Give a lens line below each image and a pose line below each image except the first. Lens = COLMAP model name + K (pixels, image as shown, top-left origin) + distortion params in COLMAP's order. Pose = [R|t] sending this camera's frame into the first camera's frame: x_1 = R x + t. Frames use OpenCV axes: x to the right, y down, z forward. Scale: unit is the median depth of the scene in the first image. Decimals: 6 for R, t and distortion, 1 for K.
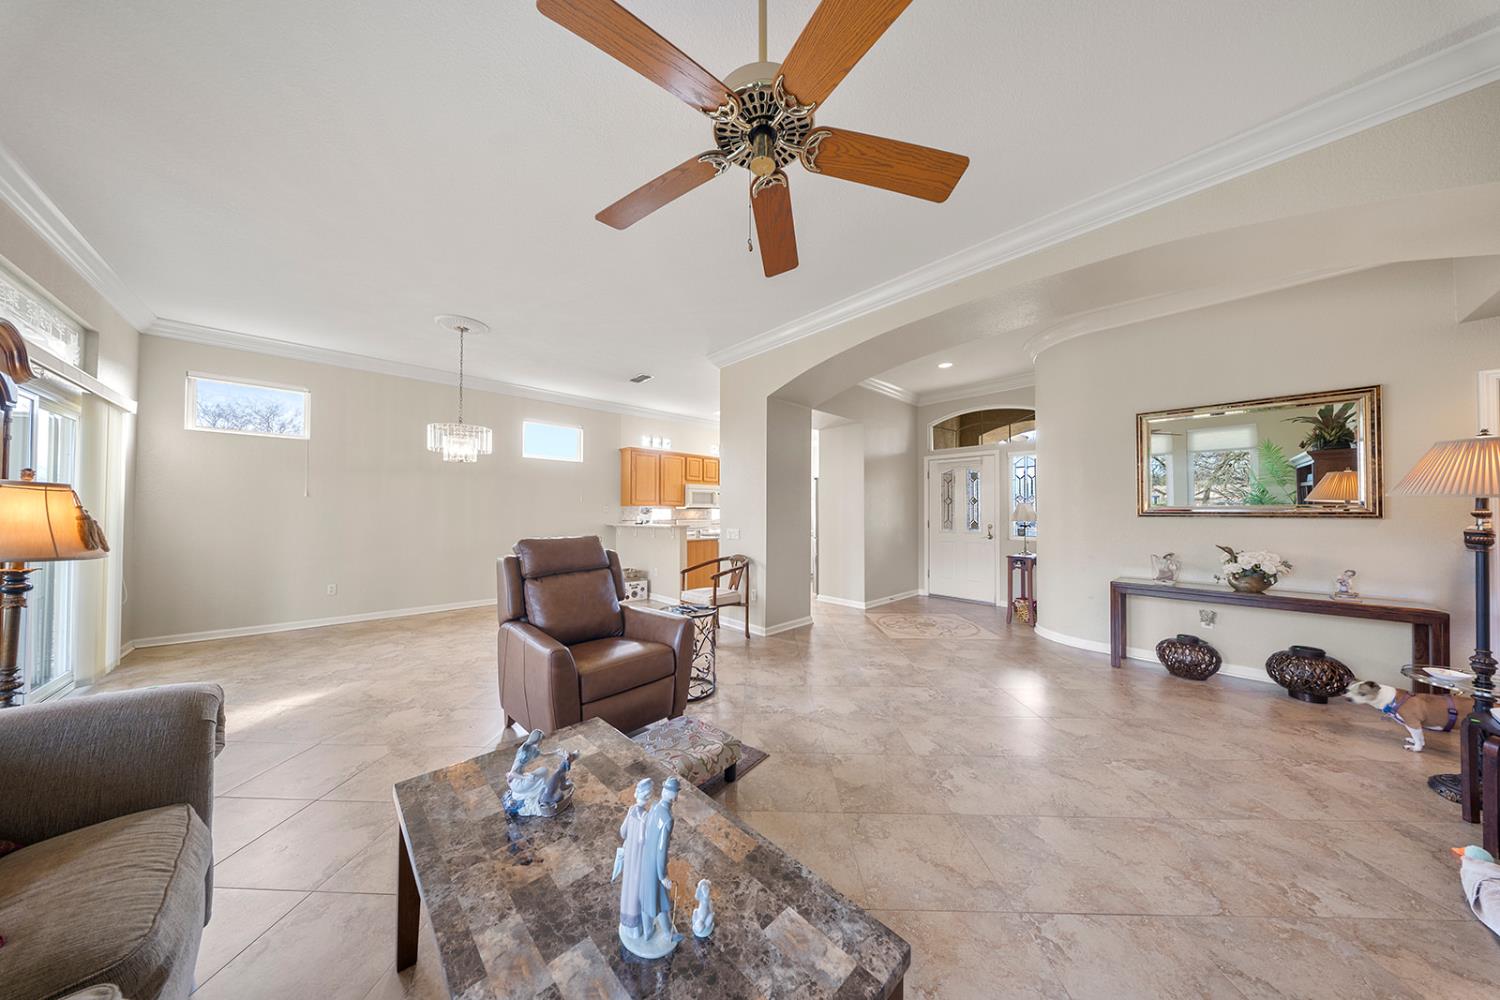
lens RADIAL K [[443.3, 0, 748.6], [0, 443.3, 506.2], [0, 0, 1]] dist [0.000461, -0.001419]
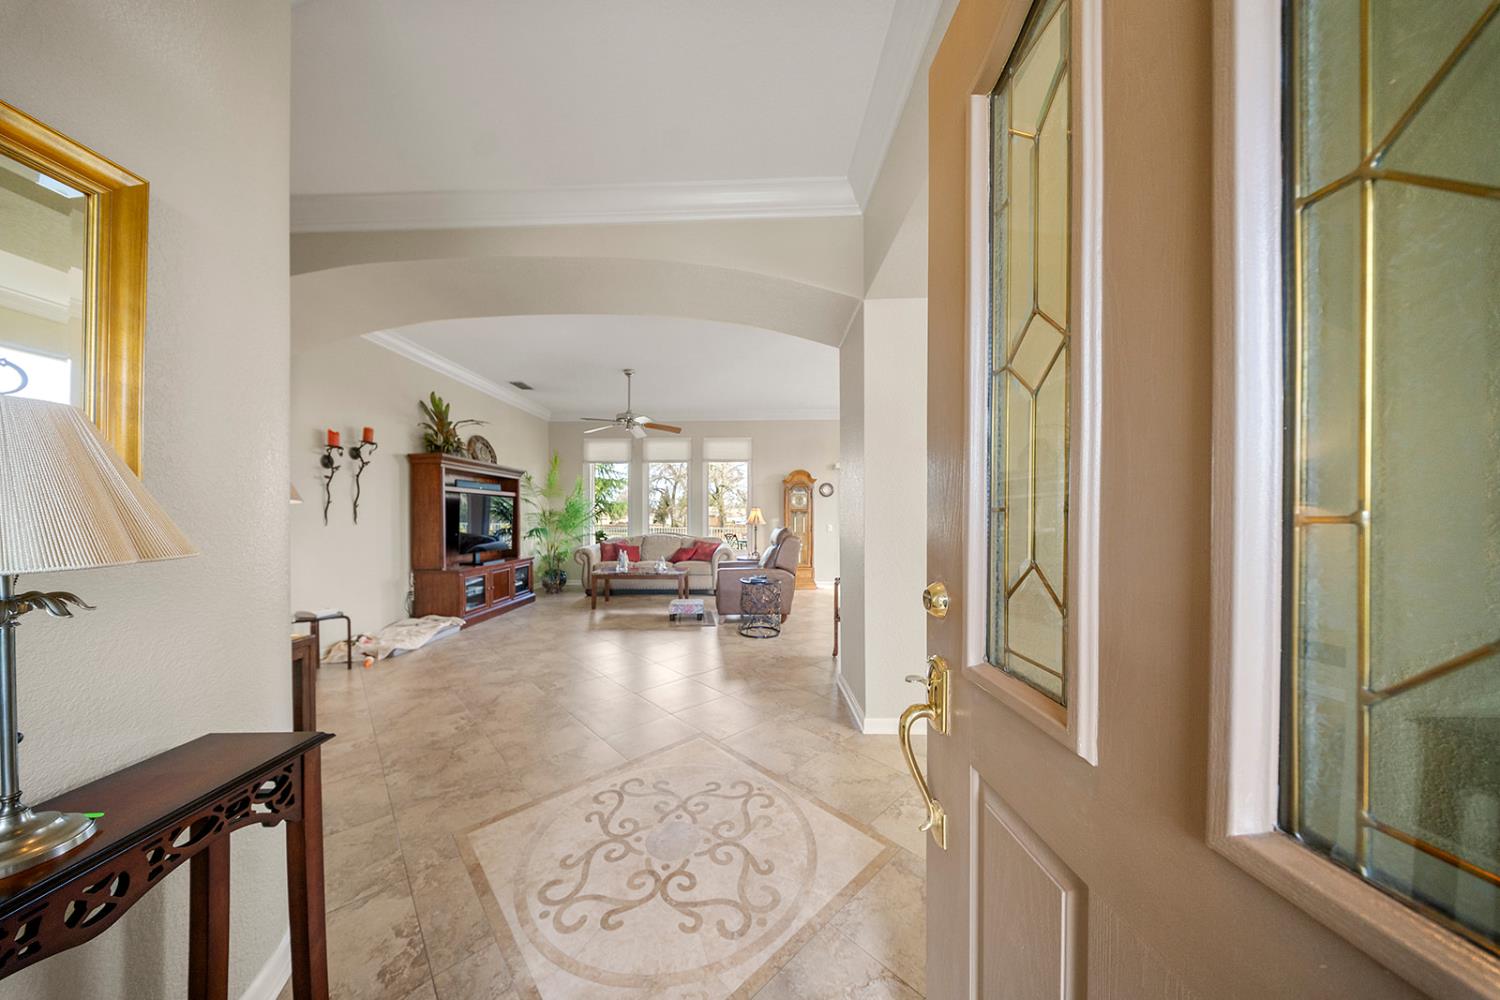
lens RADIAL K [[444.5, 0, 745.9], [0, 444.5, 515.6], [0, 0, 1]] dist [0.000046, -0.000009]
pose [[-0.706151, -0.003306, -0.708053, 0.726453], [0.008087, 0.999886, -0.012734, 0.029144], [0.708015, -0.014719, -0.706044, 1.545271]]
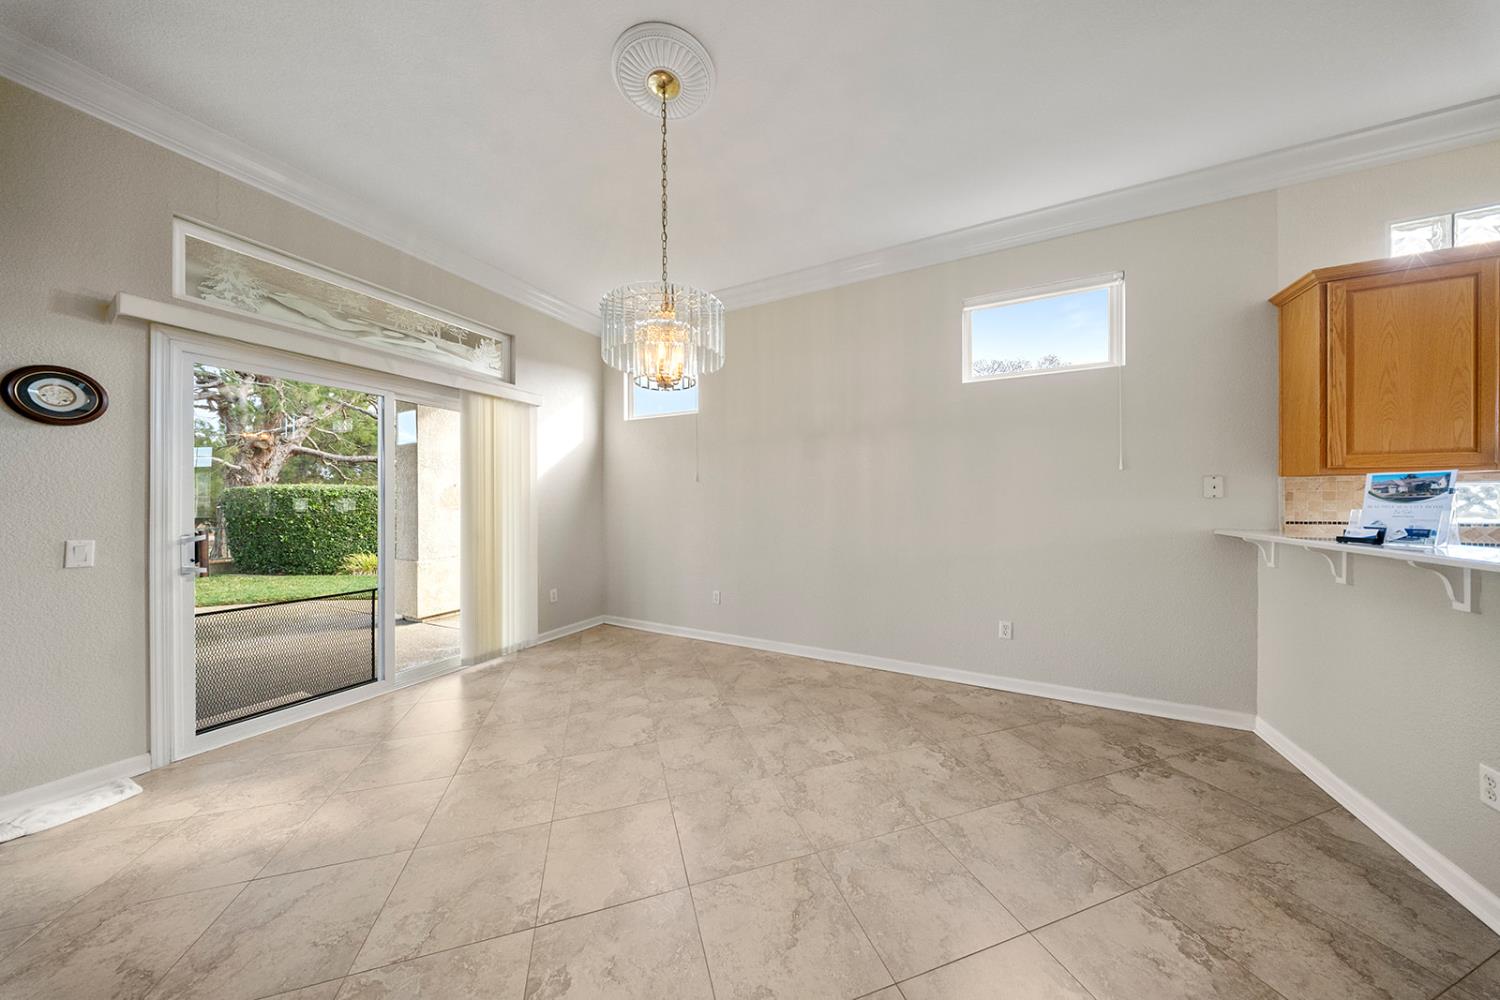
lens RADIAL K [[446.3, 0, 744.9], [0, 446.3, 501.0], [0, 0, 1]] dist [-0.000658, -0.000076]
pose [[0.335277, -0.003147, -0.942114, -0.204537], [0.017990, 0.999833, 0.003062, 0.016812], [0.941948, -0.017976, 0.335278, 0.950039]]
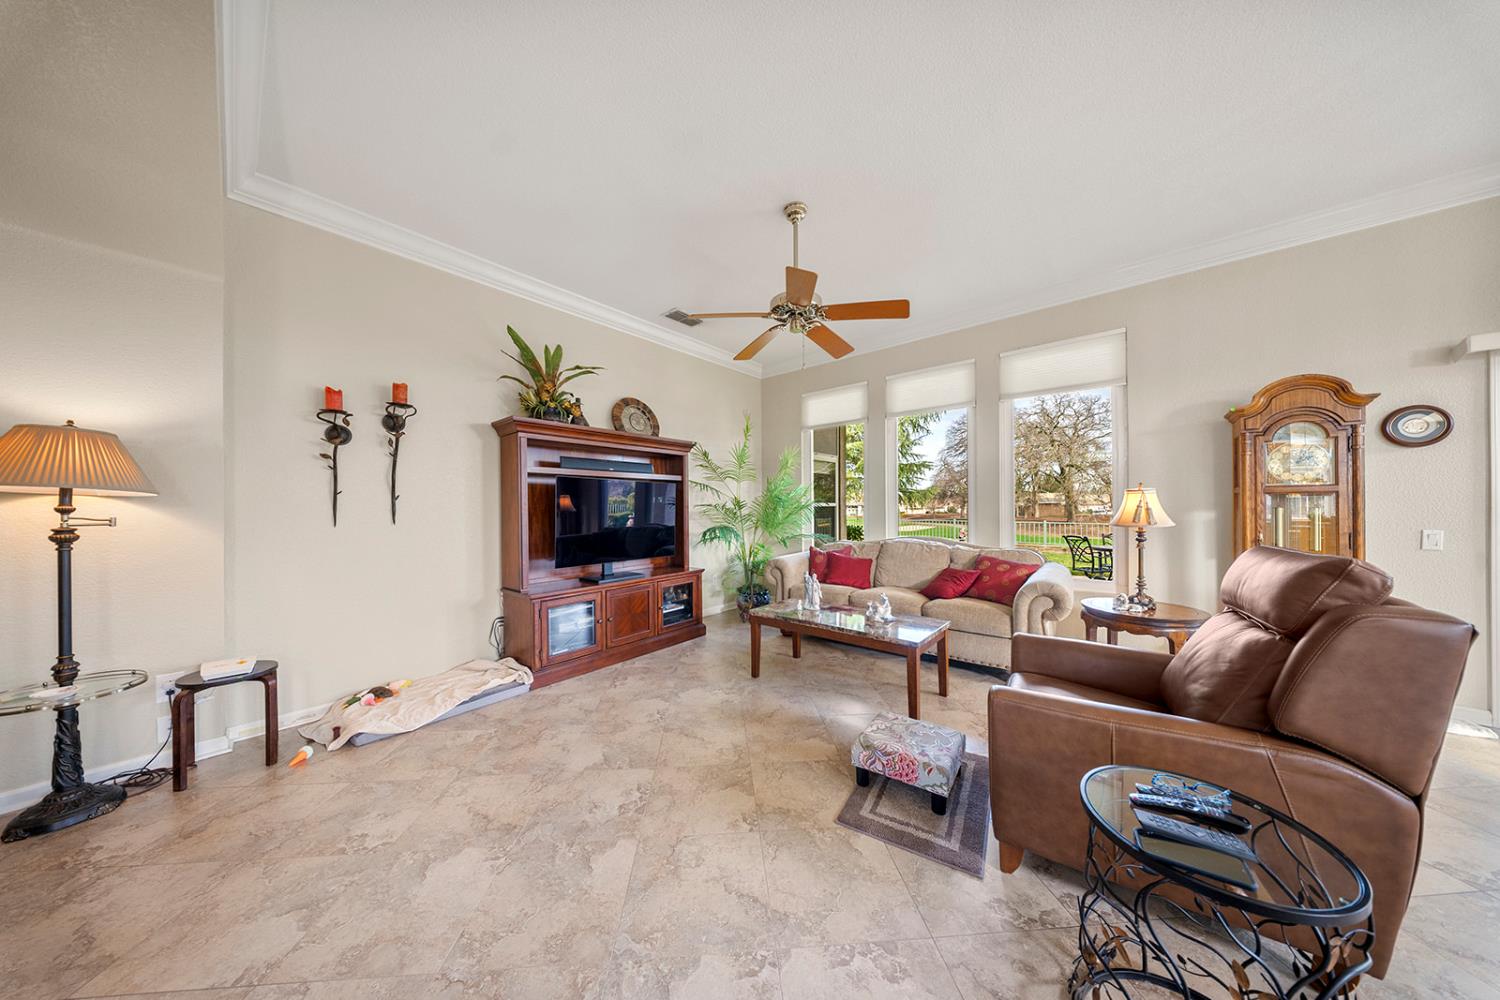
lens RADIAL K [[443.3, 0, 748.6], [0, 443.3, 506.2], [0, 0, 1]] dist [0.000461, -0.001419]
pose [[-0.994694, 0.004996, -0.102756, 0.149934], [0.006685, 0.999848, -0.016098, 0.016588], [0.102660, -0.016700, -0.994576, 0.970770]]
